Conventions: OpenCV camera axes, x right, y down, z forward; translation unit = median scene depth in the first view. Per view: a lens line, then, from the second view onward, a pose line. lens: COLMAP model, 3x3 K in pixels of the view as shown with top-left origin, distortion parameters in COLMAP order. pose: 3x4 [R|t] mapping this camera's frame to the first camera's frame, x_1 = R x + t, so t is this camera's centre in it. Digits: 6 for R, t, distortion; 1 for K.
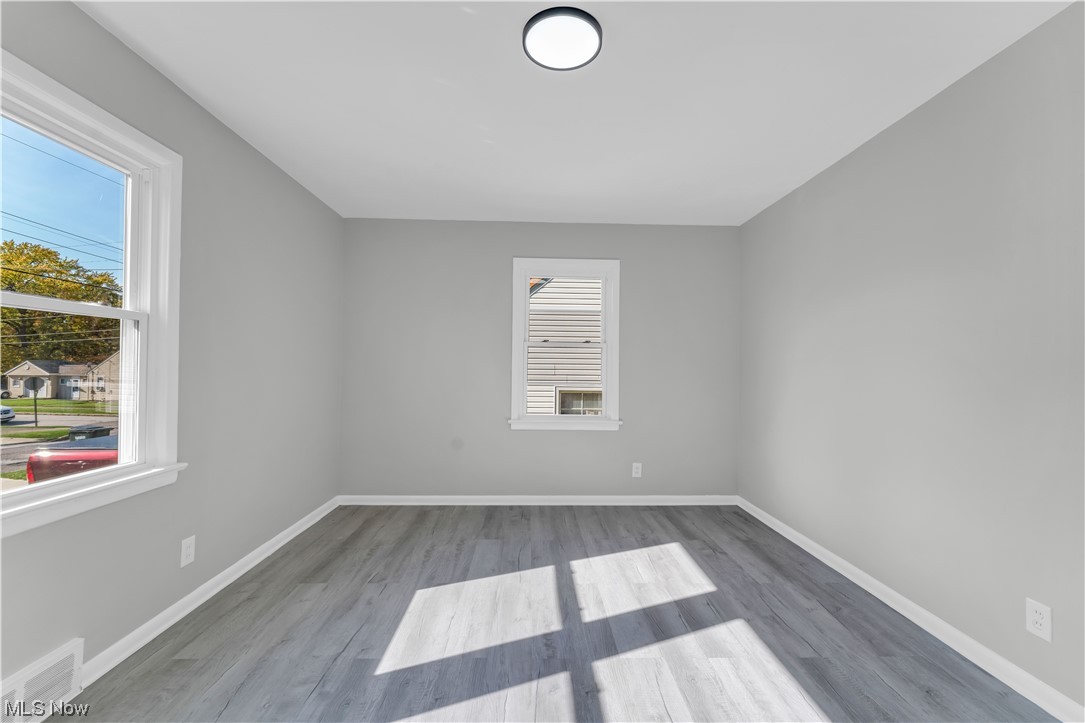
lens RADIAL K [[438.9, 0, 543.9], [0, 438.9, 364.3], [0, 0, 1]] dist [-0.001285, 0.000582]
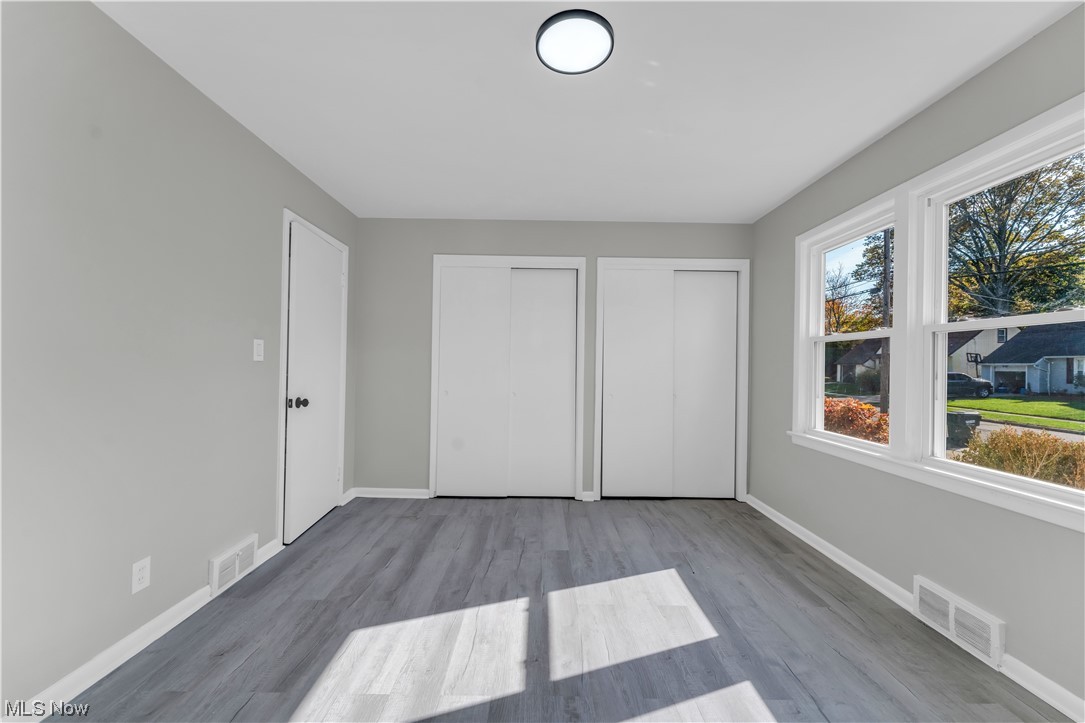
lens RADIAL K [[438.9, 0, 539.7], [0, 438.9, 363.7], [0, 0, 1]] dist [-0.001285, 0.000582]
pose [[-0.999128, -0.025754, 0.032858, 0.069343], [-0.026123, 0.999600, -0.010861, 0.018330], [-0.032565, -0.011710, -0.999401, 1.985893]]
